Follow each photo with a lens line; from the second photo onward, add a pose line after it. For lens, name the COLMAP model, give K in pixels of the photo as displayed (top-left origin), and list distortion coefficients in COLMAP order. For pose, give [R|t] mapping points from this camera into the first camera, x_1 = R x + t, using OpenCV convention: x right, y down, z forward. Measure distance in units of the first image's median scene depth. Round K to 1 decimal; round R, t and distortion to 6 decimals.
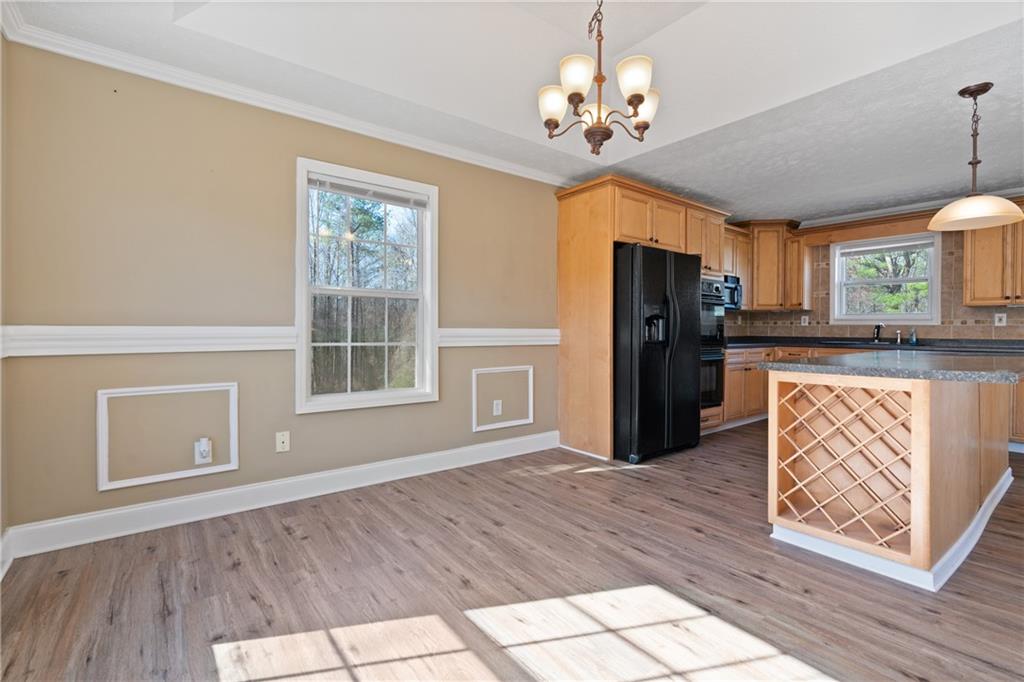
lens RADIAL K [[468.2, 0, 516.4], [0, 468.2, 337.1], [0, 0, 1]] dist [-0.018630, 0.008481]
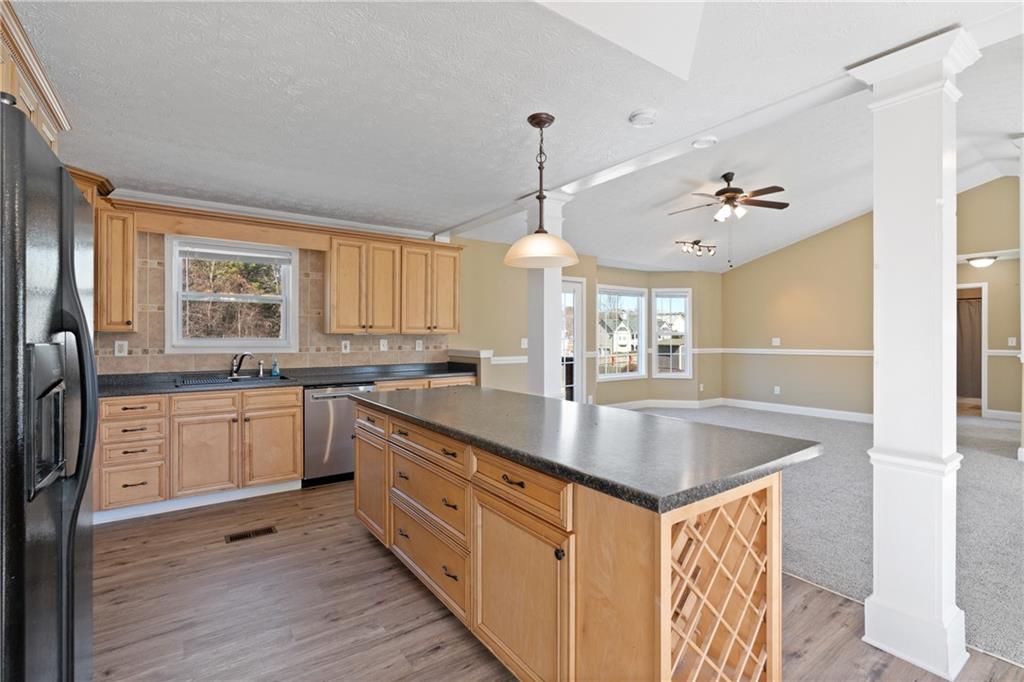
lens RADIAL K [[468.2, 0, 519.3], [0, 468.2, 335.1], [0, 0, 1]] dist [-0.018630, 0.008481]
pose [[0.035126, -0.000723, 0.999383, 0.021606], [0.015582, 0.999879, 0.000176, -0.055086], [-0.999261, 0.015567, 0.035133, 0.553587]]
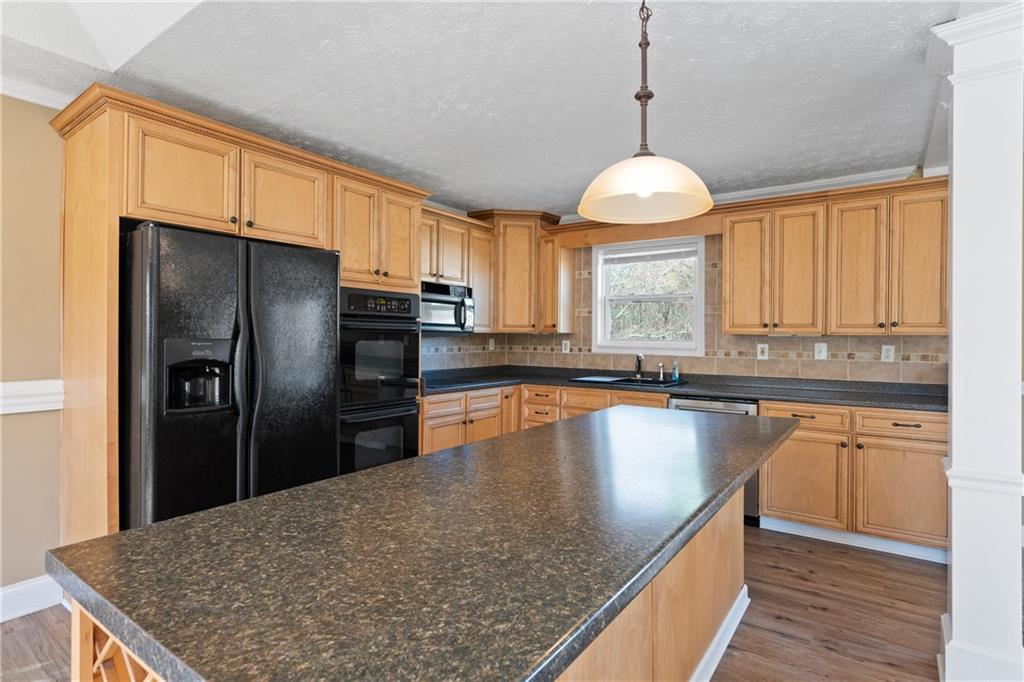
lens RADIAL K [[522.3, 0, 515.4], [0, 522.3, 339.9], [0, 0, 1]] dist [-0.014705, 0.001589]
pose [[0.957895, -0.000724, 0.287116, 0.368316], [0.002415, 0.999982, -0.005536, -0.051380], [-0.287107, 0.005997, 0.957880, 0.257953]]
